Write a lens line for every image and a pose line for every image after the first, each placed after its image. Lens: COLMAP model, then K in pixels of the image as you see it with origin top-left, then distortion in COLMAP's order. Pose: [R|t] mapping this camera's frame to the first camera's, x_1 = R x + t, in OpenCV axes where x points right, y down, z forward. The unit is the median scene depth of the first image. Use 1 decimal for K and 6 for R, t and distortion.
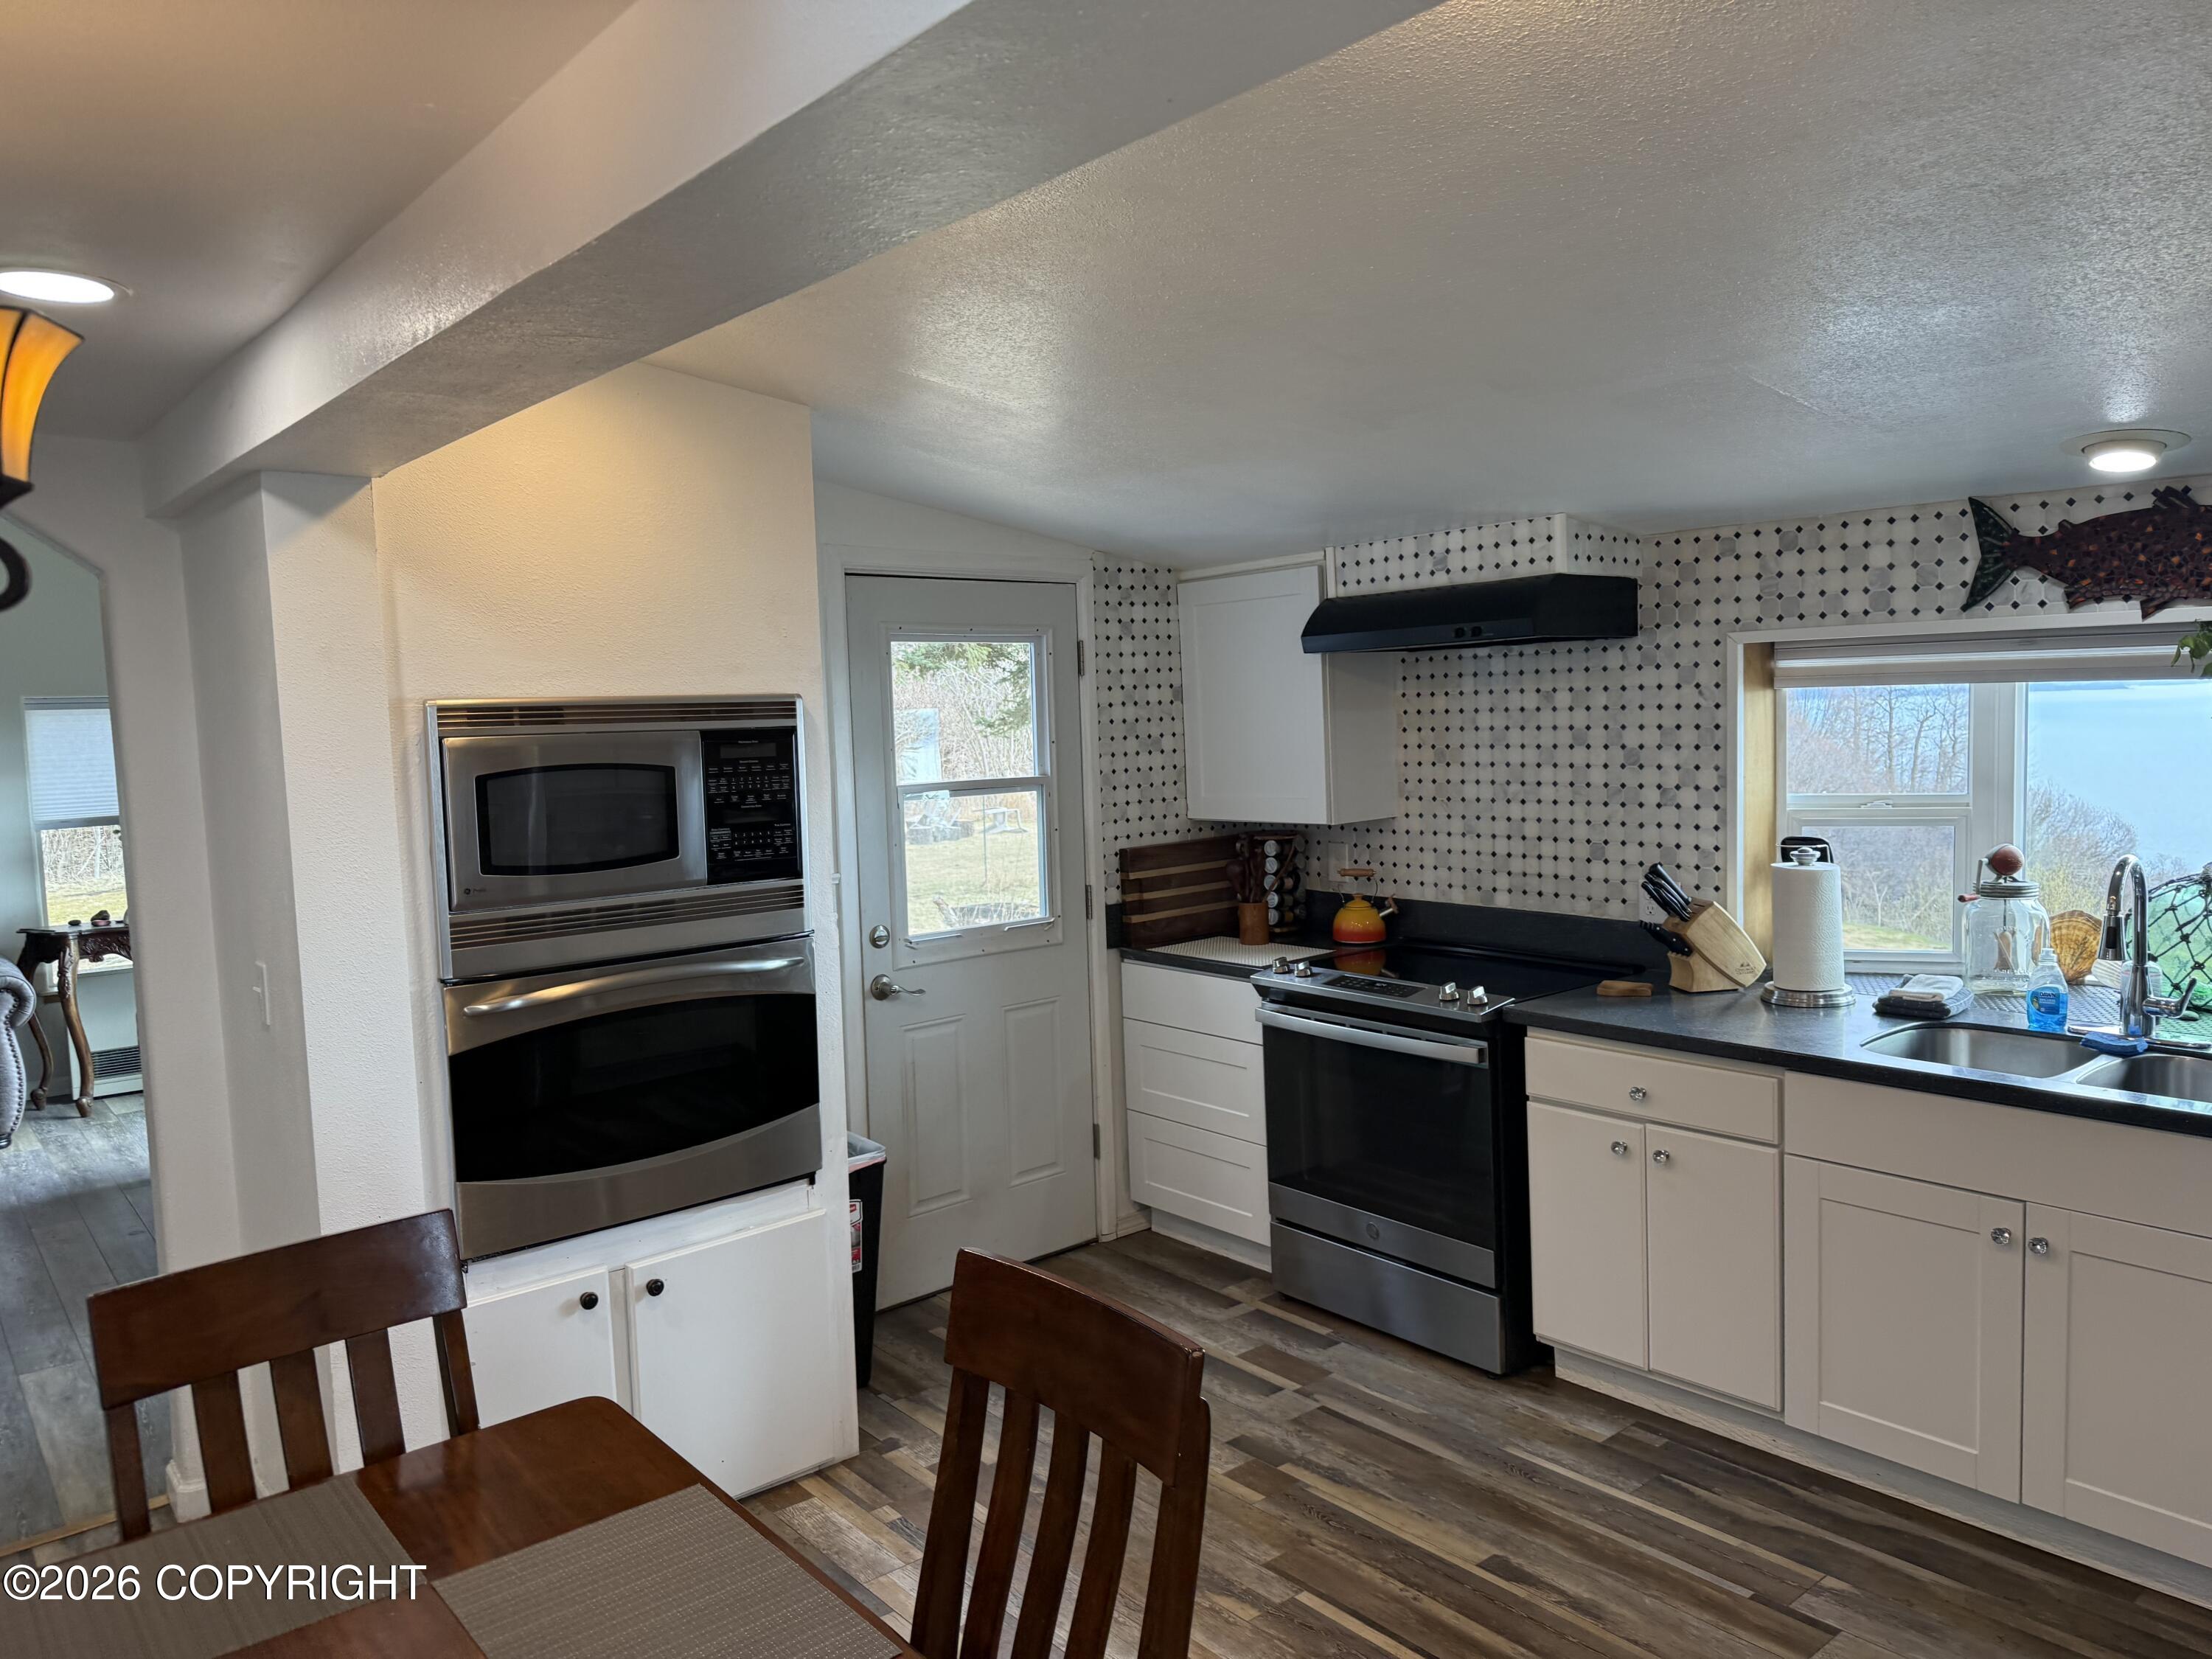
lens RADIAL K [[1540.9, 0, 1090.8], [0, 1540.9, 814.5], [0, 0, 1]] dist [0.020958, -0.041695]
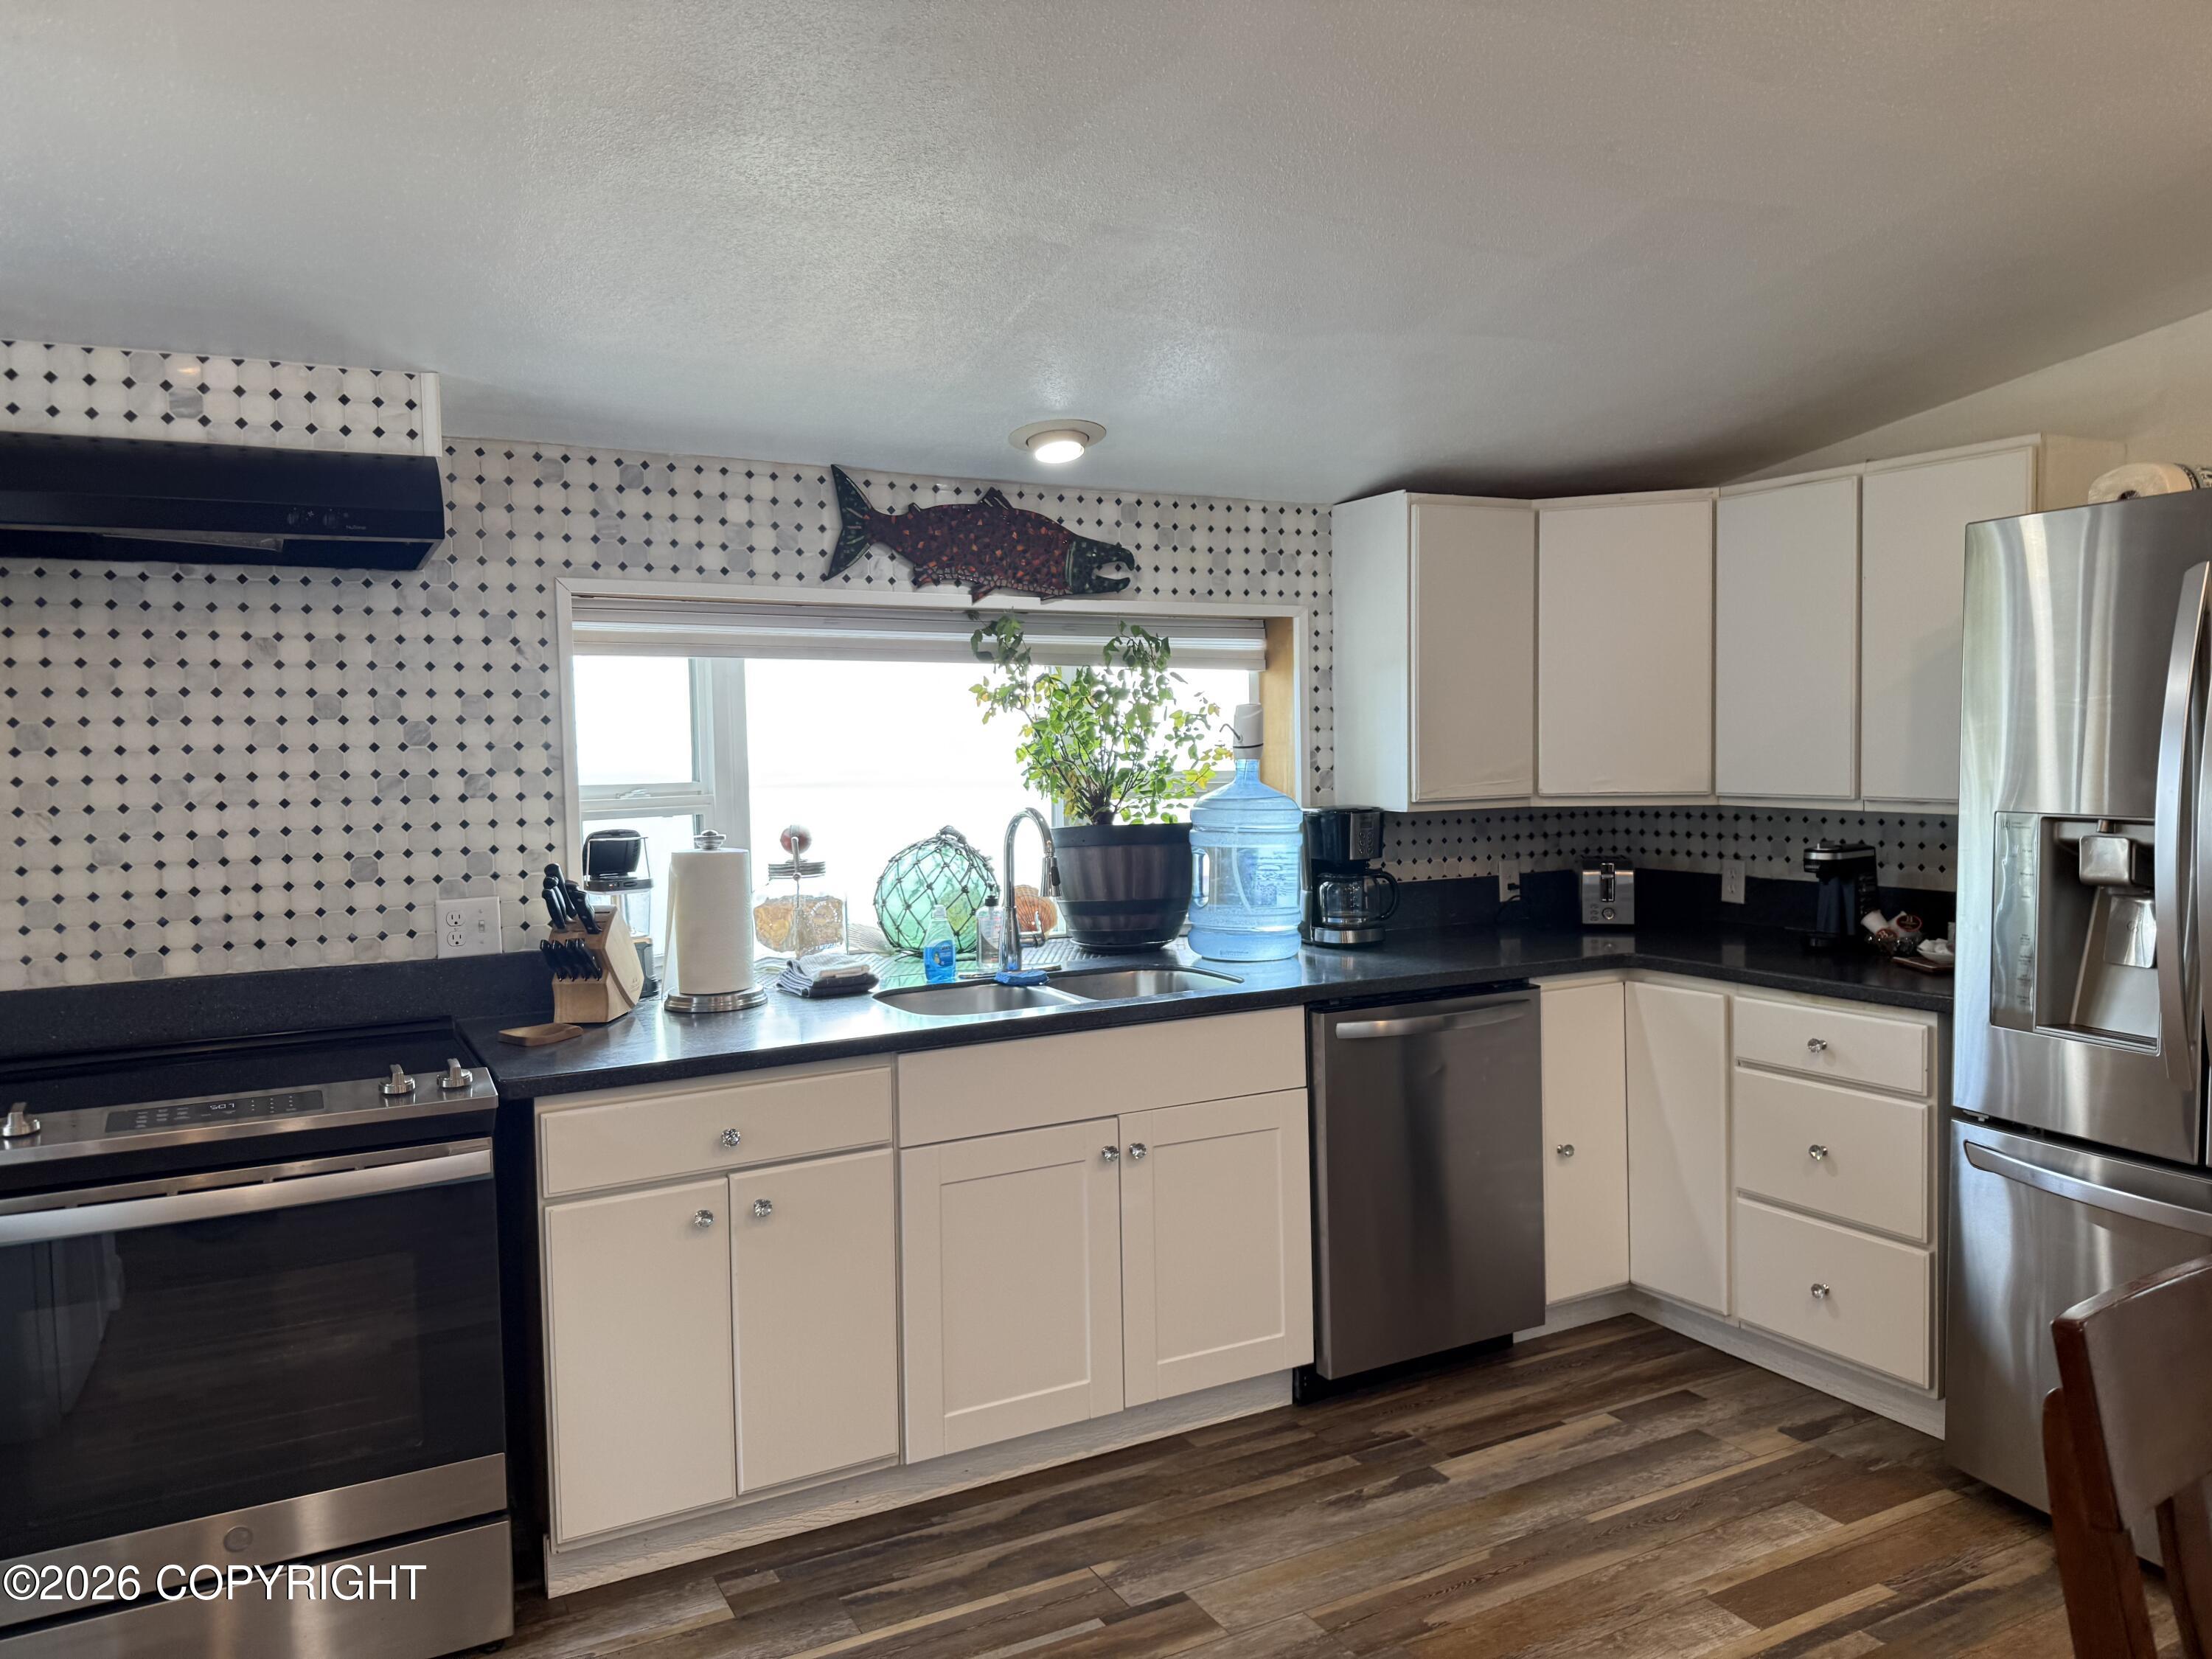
lens RADIAL K [[1540.9, 0, 1108.2], [0, 1540.9, 820.9], [0, 0, 1]] dist [0.020958, -0.041695]
pose [[0.188954, -0.012634, 0.981905, -0.323469], [0.081293, 0.996686, -0.002819, 0.033992], [-0.978615, 0.080354, 0.189354, 0.575457]]
